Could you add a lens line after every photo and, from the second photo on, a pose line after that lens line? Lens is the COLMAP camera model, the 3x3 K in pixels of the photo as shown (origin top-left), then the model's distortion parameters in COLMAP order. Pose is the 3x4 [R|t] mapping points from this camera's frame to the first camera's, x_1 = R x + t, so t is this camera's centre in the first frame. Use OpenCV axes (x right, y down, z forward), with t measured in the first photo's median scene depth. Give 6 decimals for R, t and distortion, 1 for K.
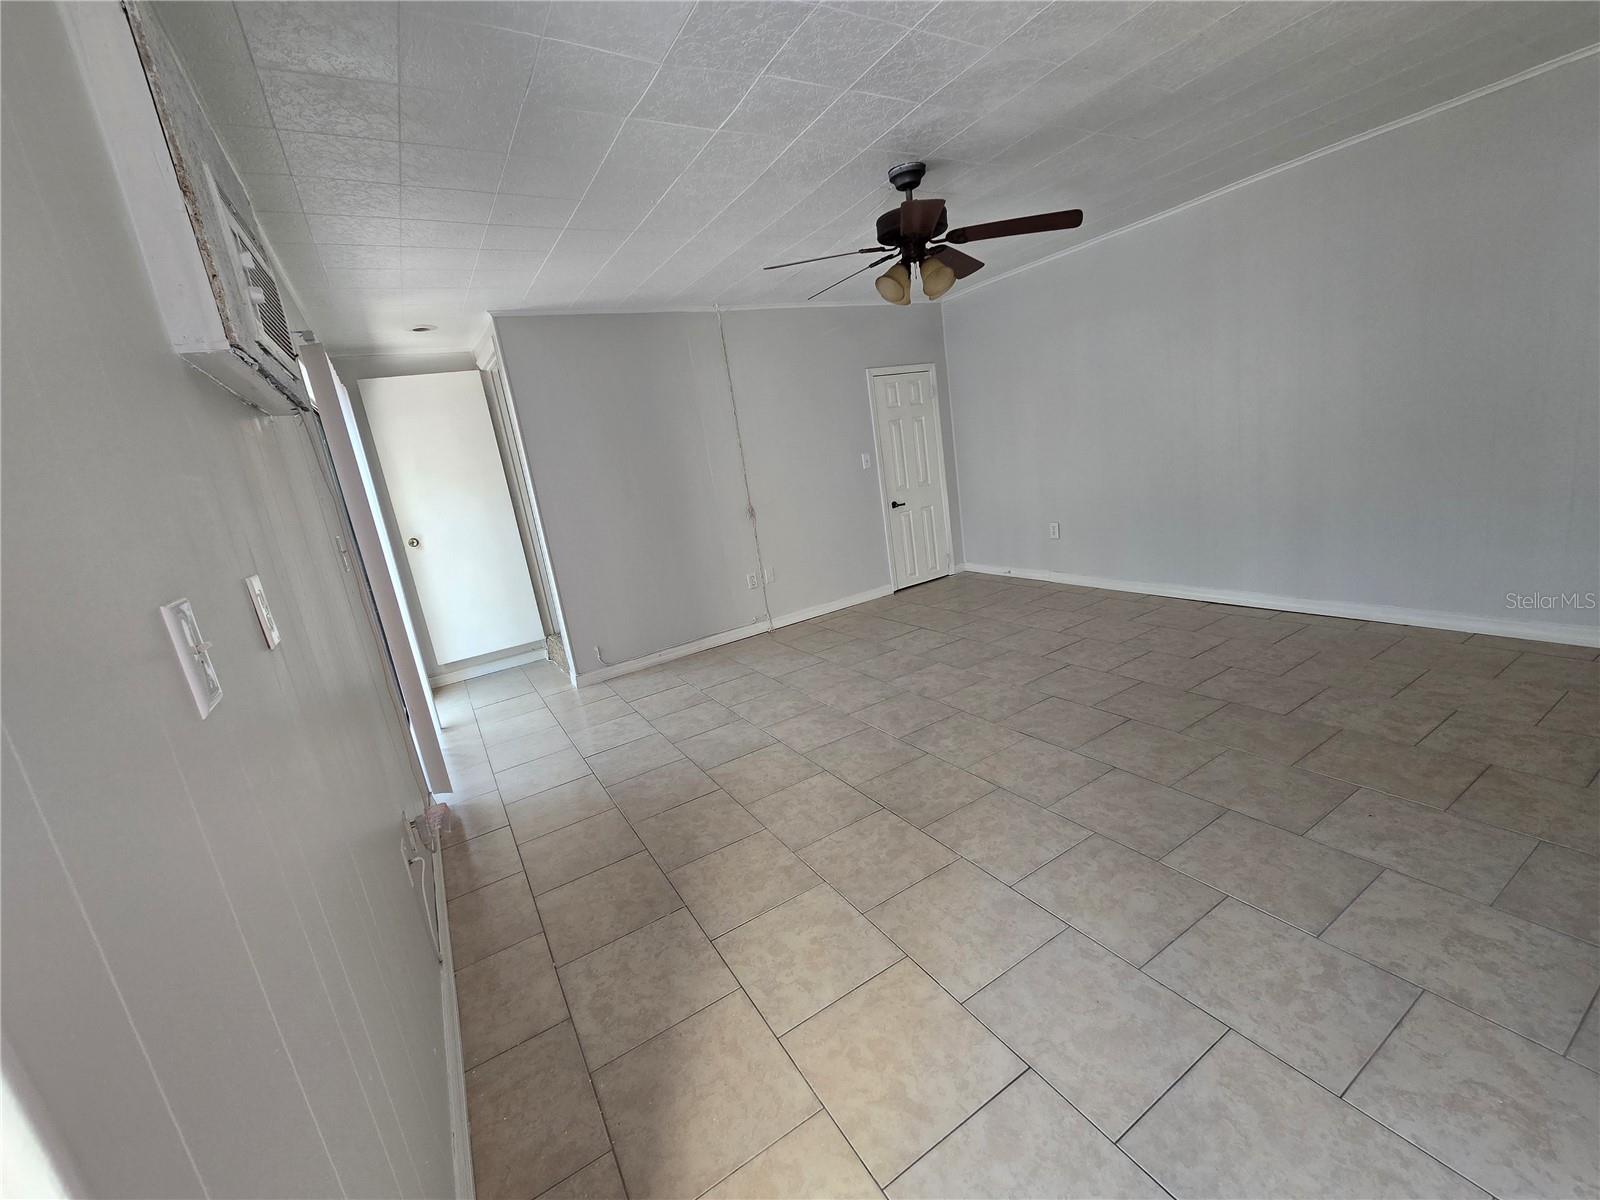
lens RADIAL K [[653.6, 0, 797.9], [0, 653.6, 598.8], [0, 0, 1]] dist [-0.001229, 0.002284]
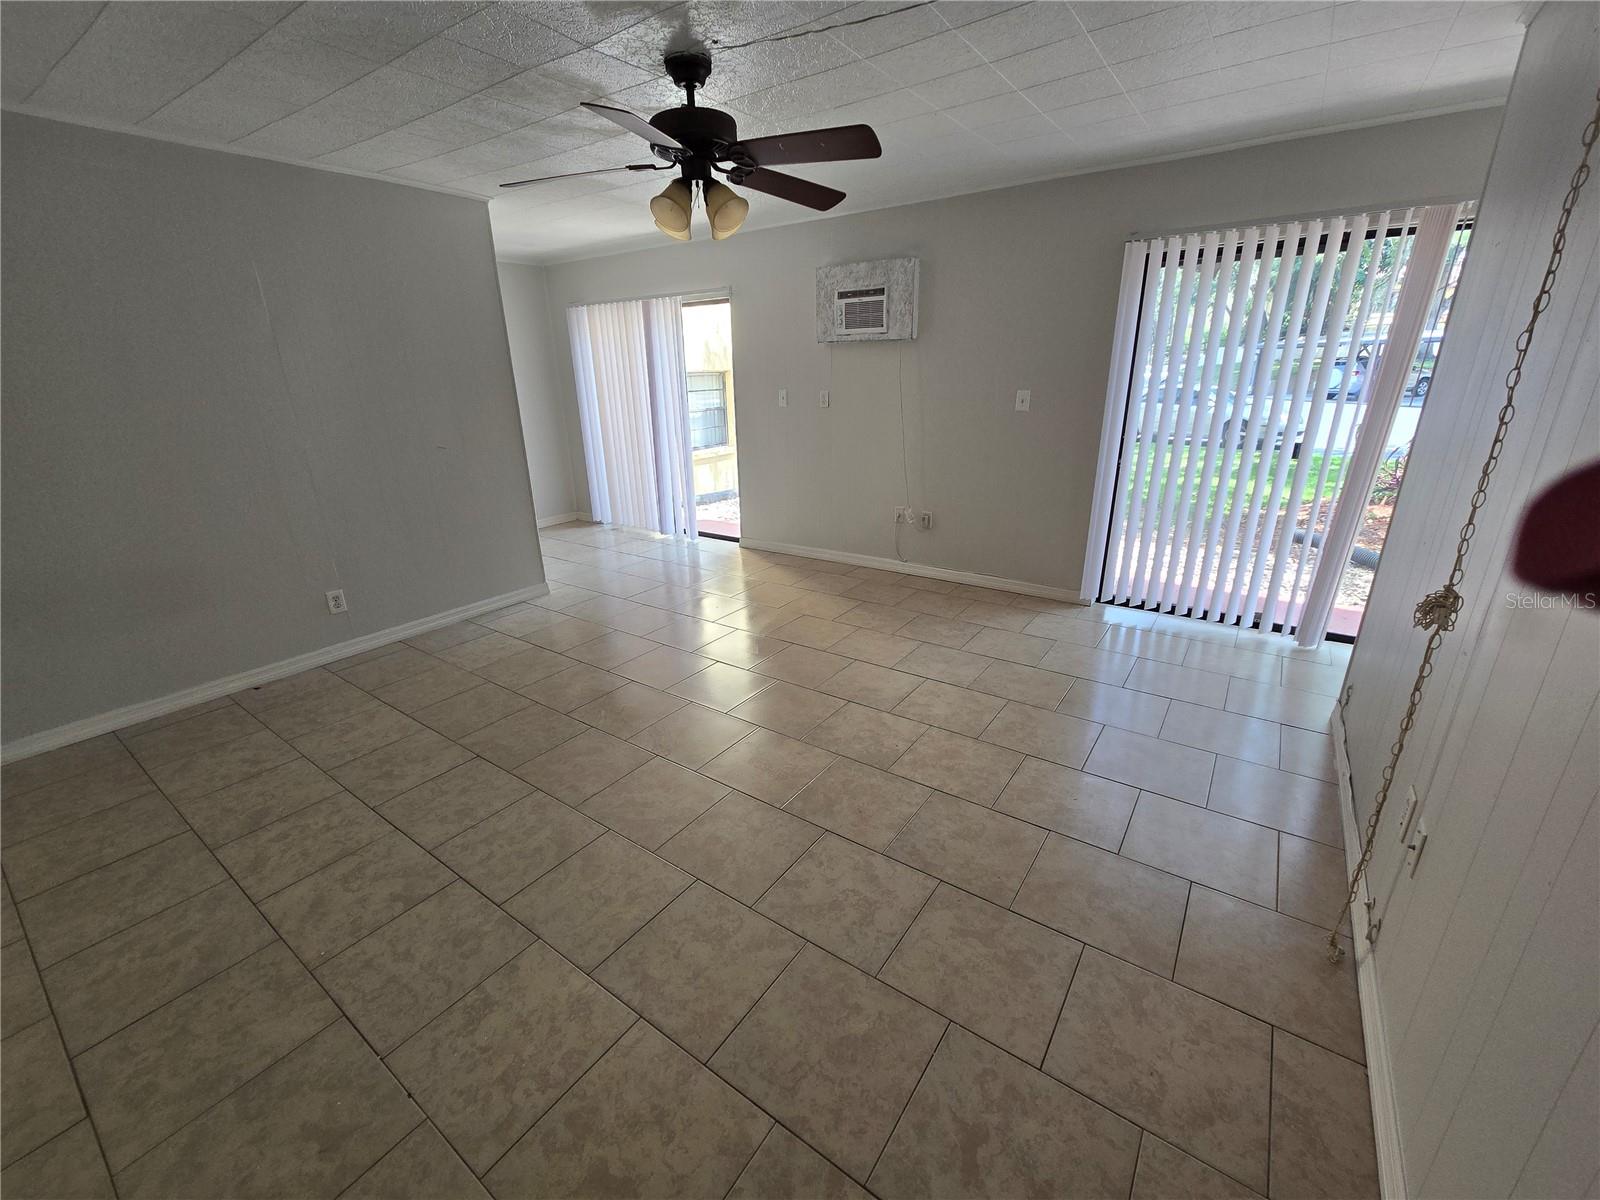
lens RADIAL K [[653.6, 0, 799.5], [0, 653.6, 598.6], [0, 0, 1]] dist [-0.001229, 0.002284]
pose [[-0.900759, 0.289645, -0.323634, 0.376646], [0.059363, 0.820265, 0.568895, -0.441159], [0.430243, 0.493225, -0.756055, 1.528892]]
